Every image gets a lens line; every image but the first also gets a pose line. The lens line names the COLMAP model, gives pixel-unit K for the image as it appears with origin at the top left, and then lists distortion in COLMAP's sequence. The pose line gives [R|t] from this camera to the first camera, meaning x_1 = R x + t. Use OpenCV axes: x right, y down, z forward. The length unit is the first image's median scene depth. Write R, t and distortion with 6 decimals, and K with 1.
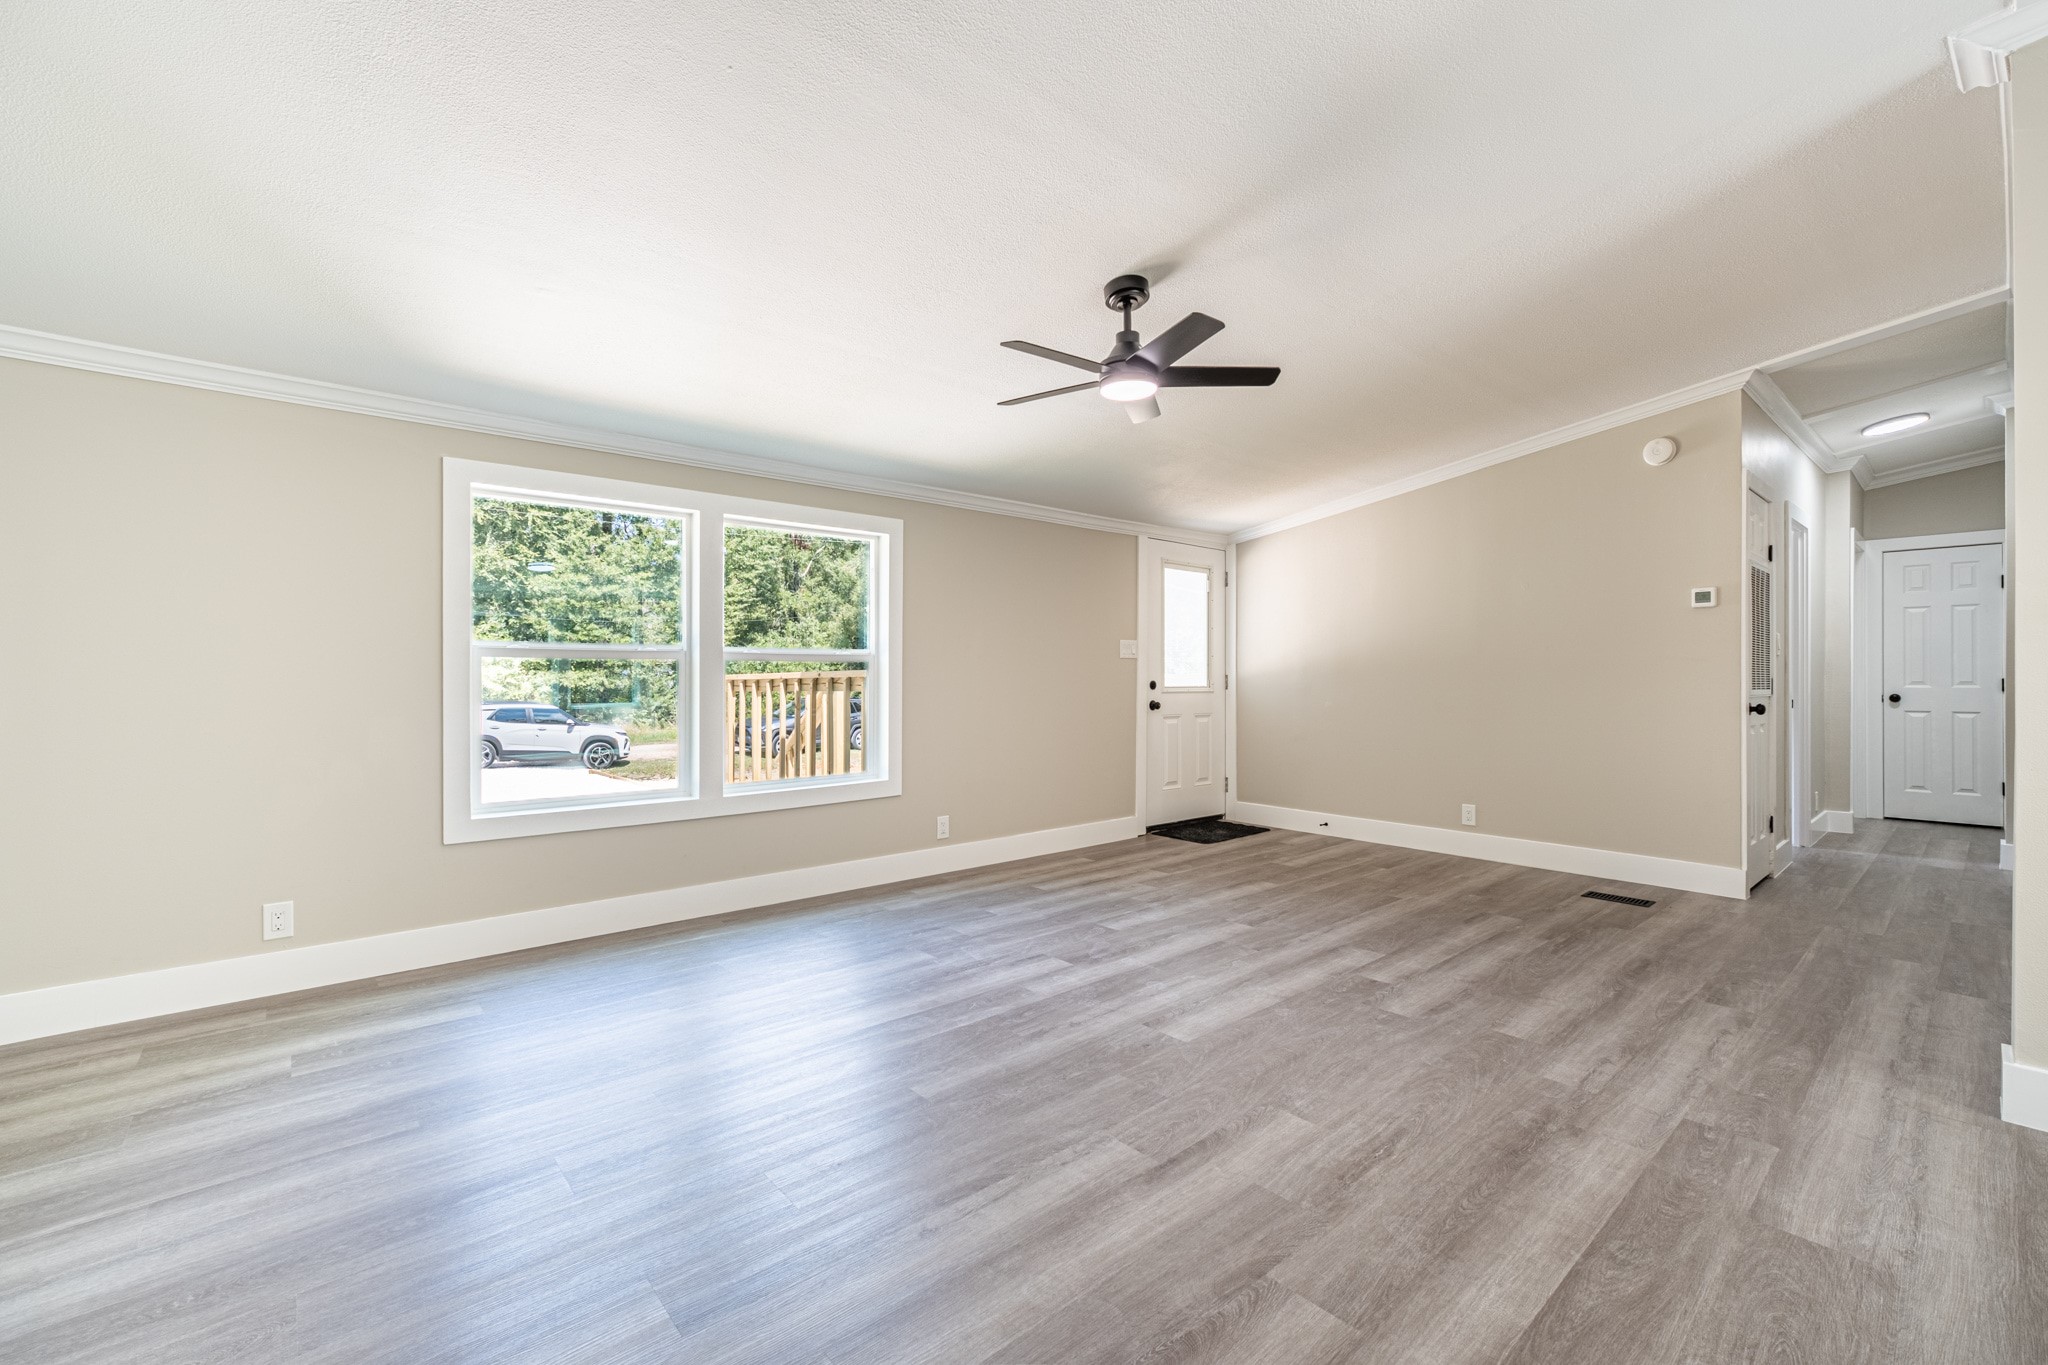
lens RADIAL K [[856.7, 0, 1031.1], [0, 856.7, 671.0], [0, 0, 1]] dist [-0.004534, 0.001006]
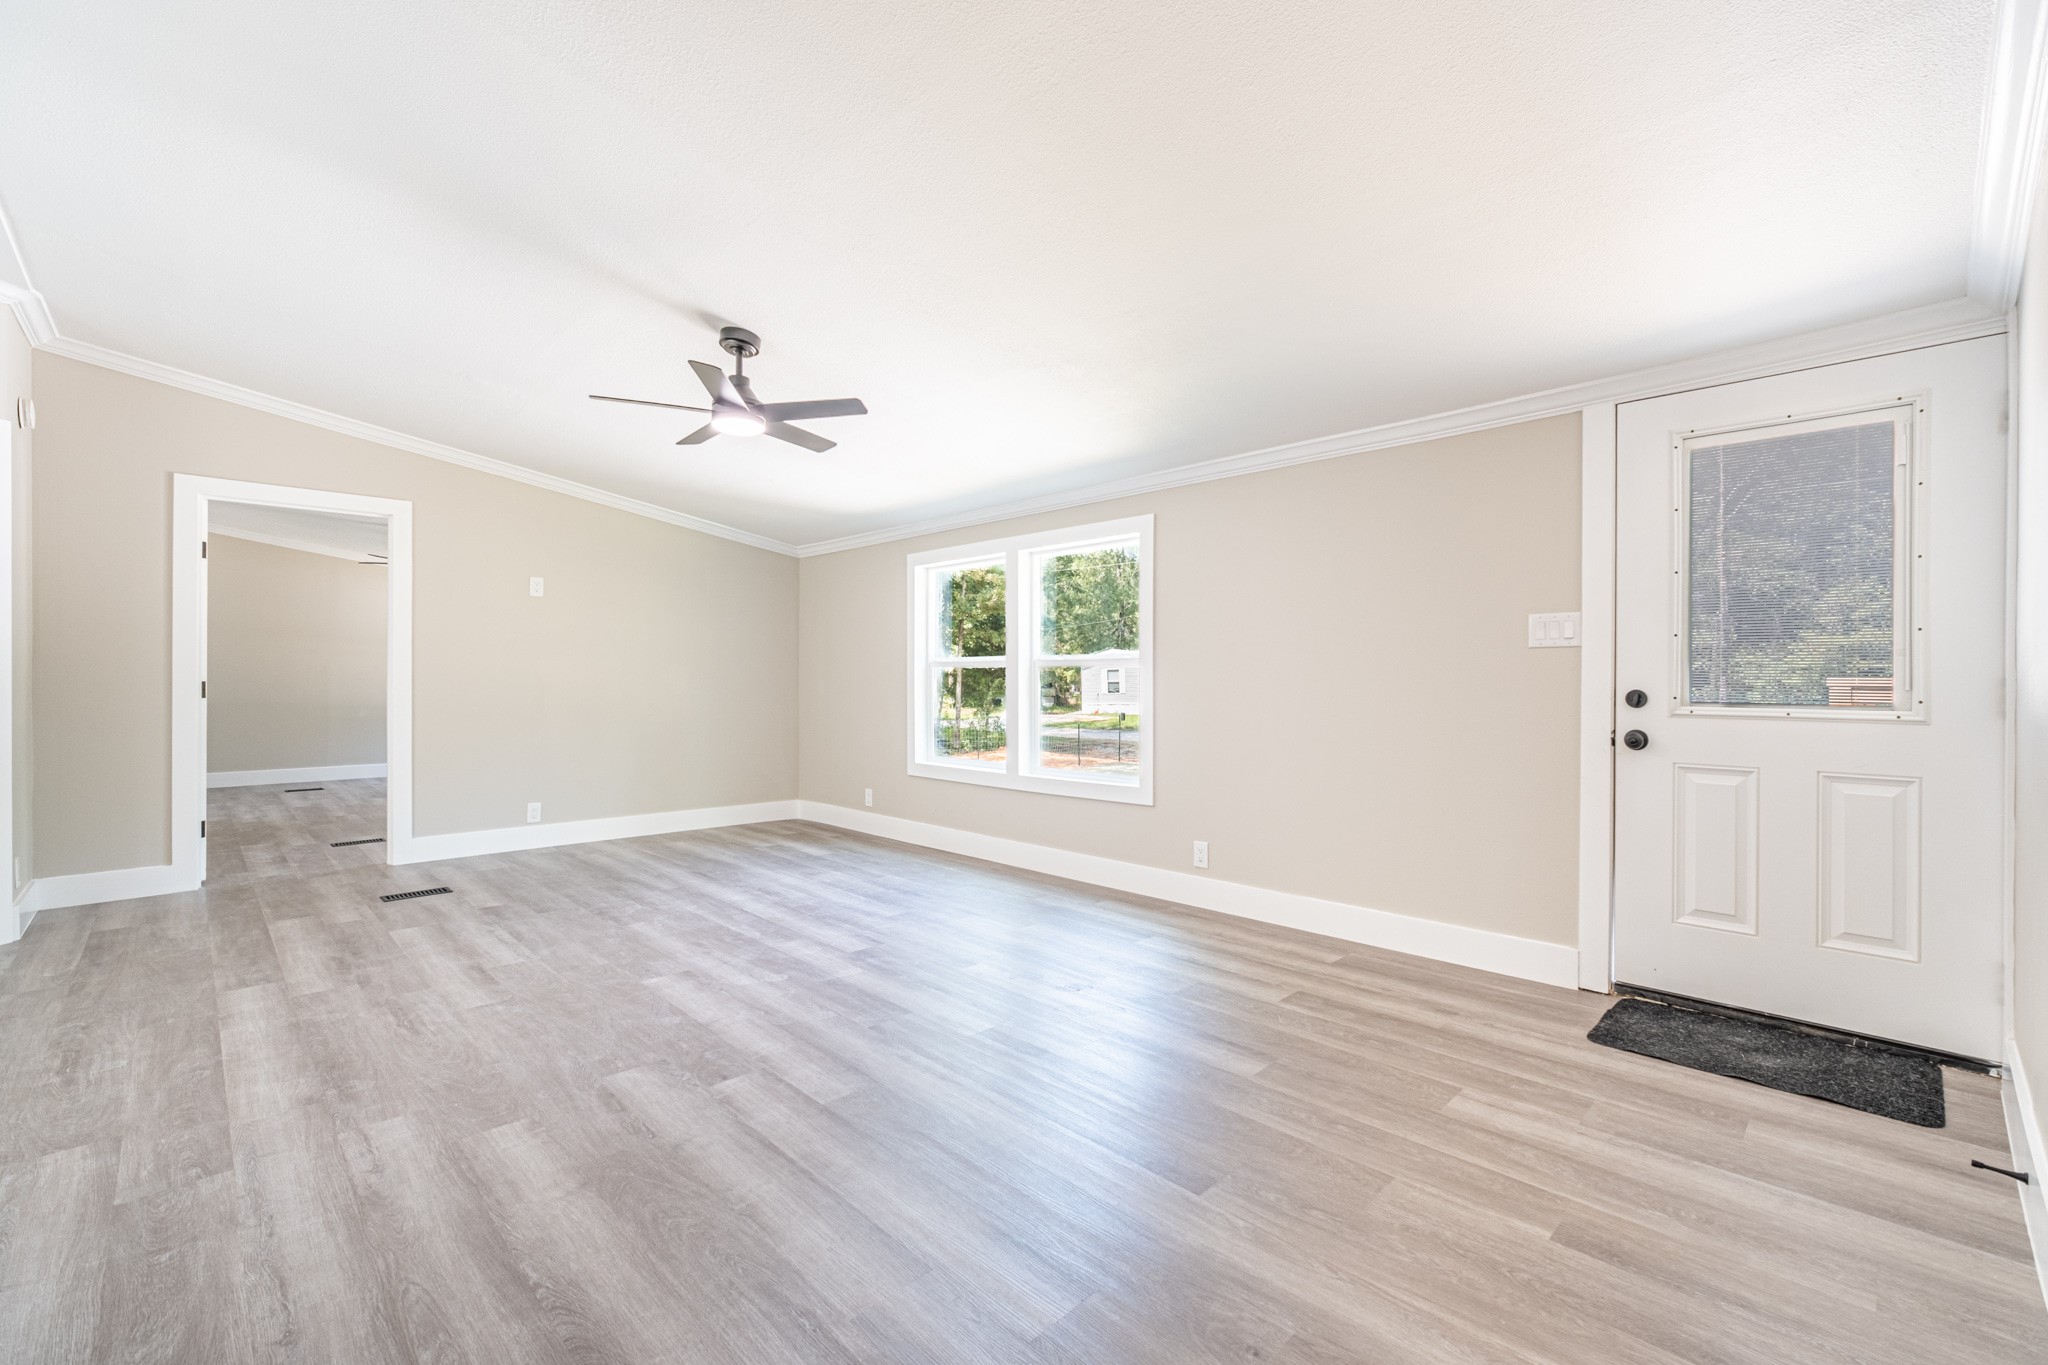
lens RADIAL K [[856.7, 0, 1033.8], [0, 856.7, 668.4], [0, 0, 1]] dist [-0.004534, 0.001006]
pose [[0.066435, -0.014653, -0.997683, 1.269790], [0.003152, 0.999890, -0.014476, 0.011090], [0.997786, -0.002183, 0.066474, 1.313753]]
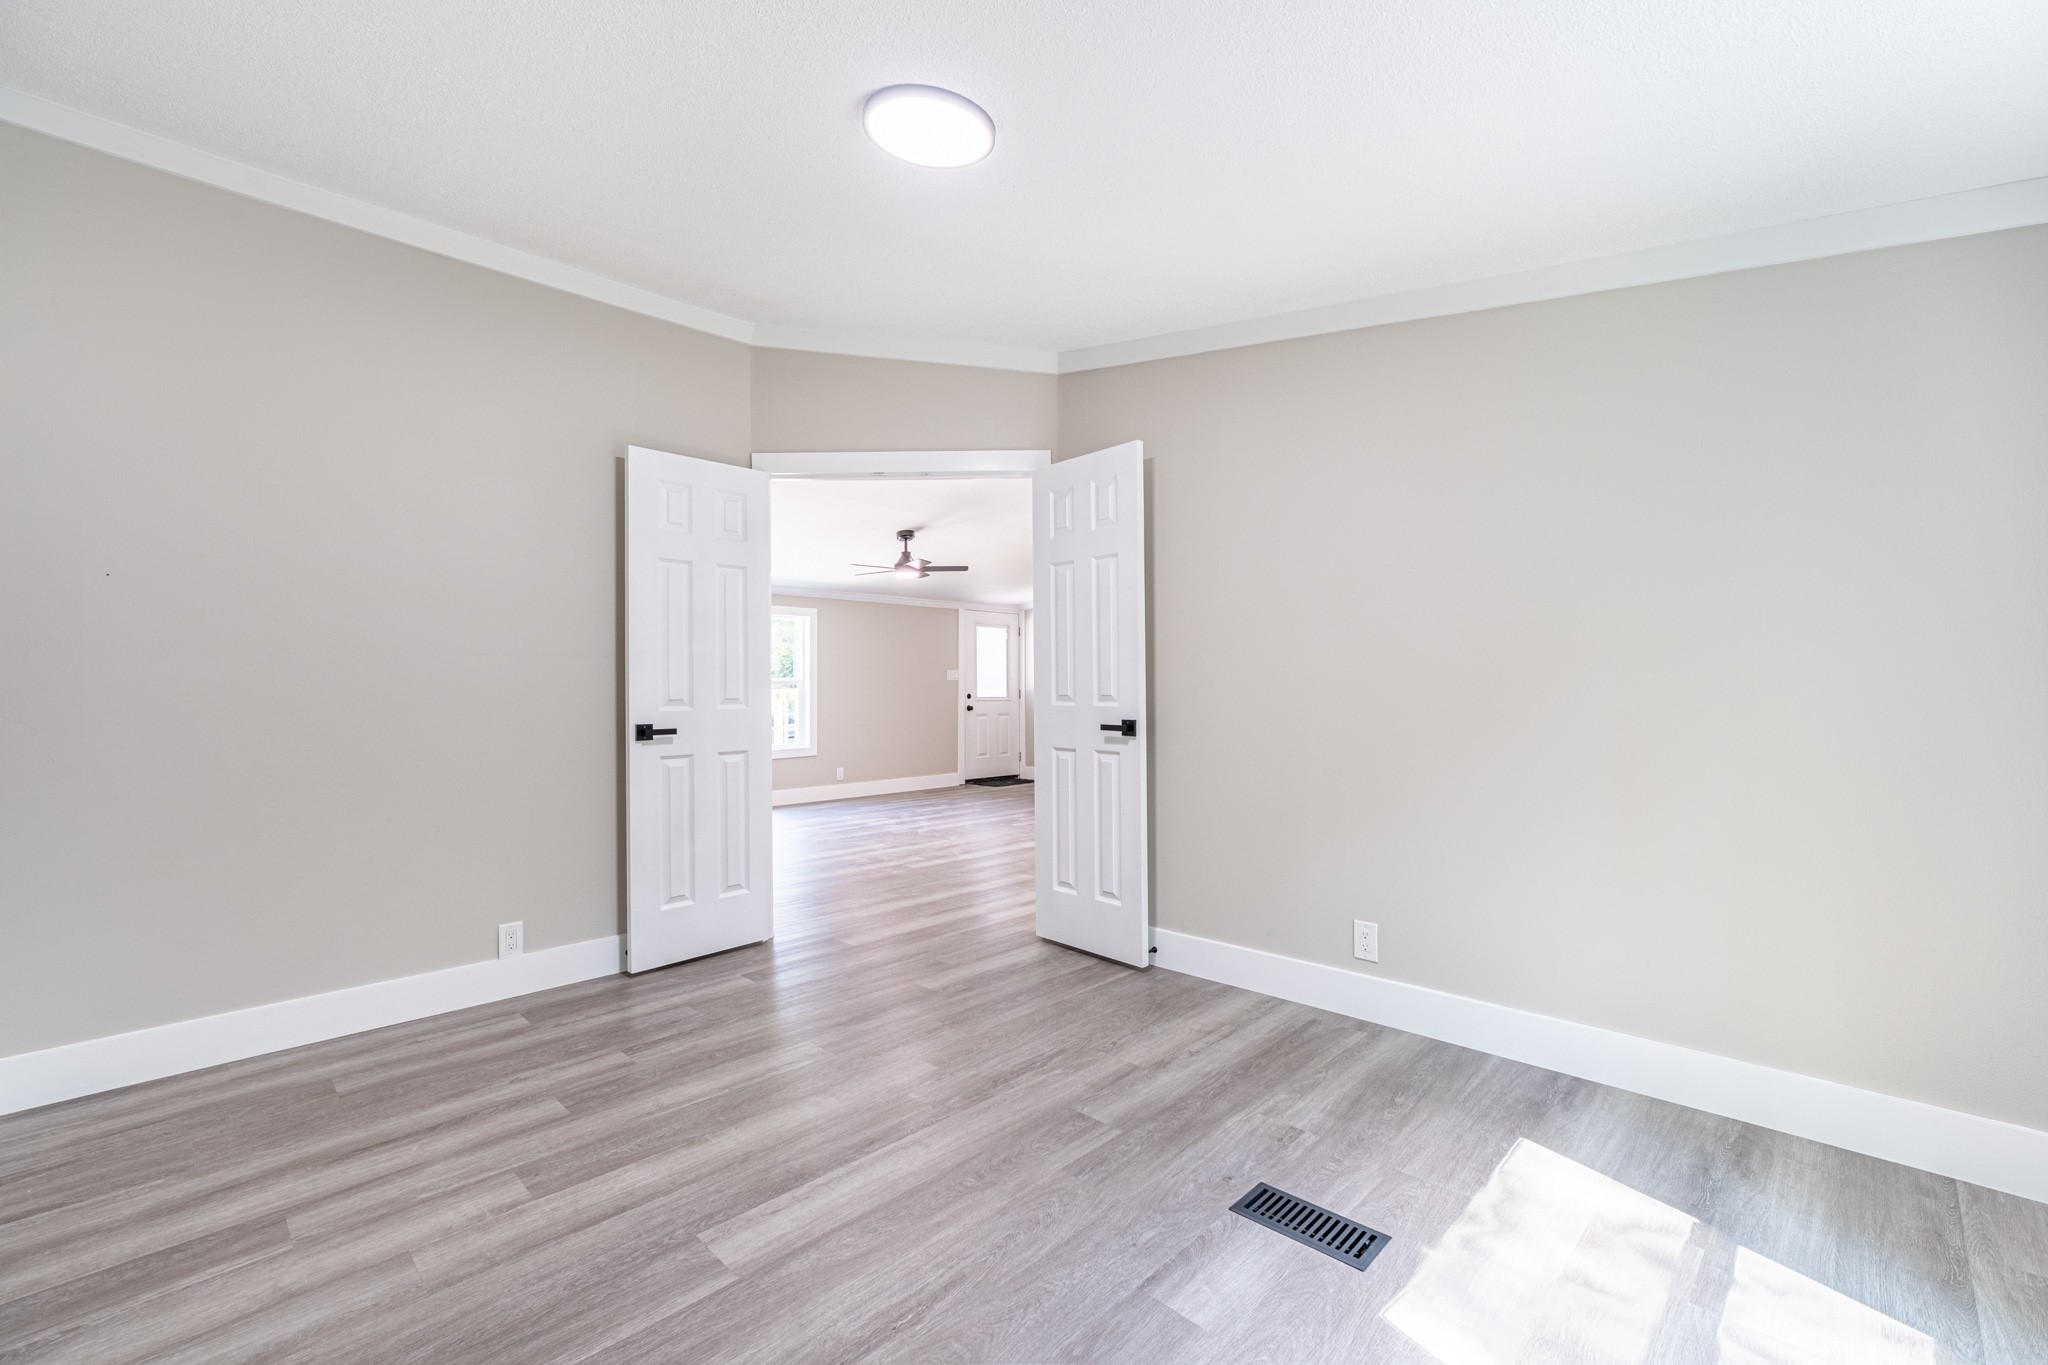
lens RADIAL K [[856.7, 0, 1021.3], [0, 856.7, 656.9], [0, 0, 1]] dist [-0.004534, 0.001006]
pose [[0.997671, -0.007060, 0.067841, 0.274744], [0.009466, 0.999335, -0.035218, -0.001691], [-0.067547, 0.035778, 0.997074, -1.469861]]
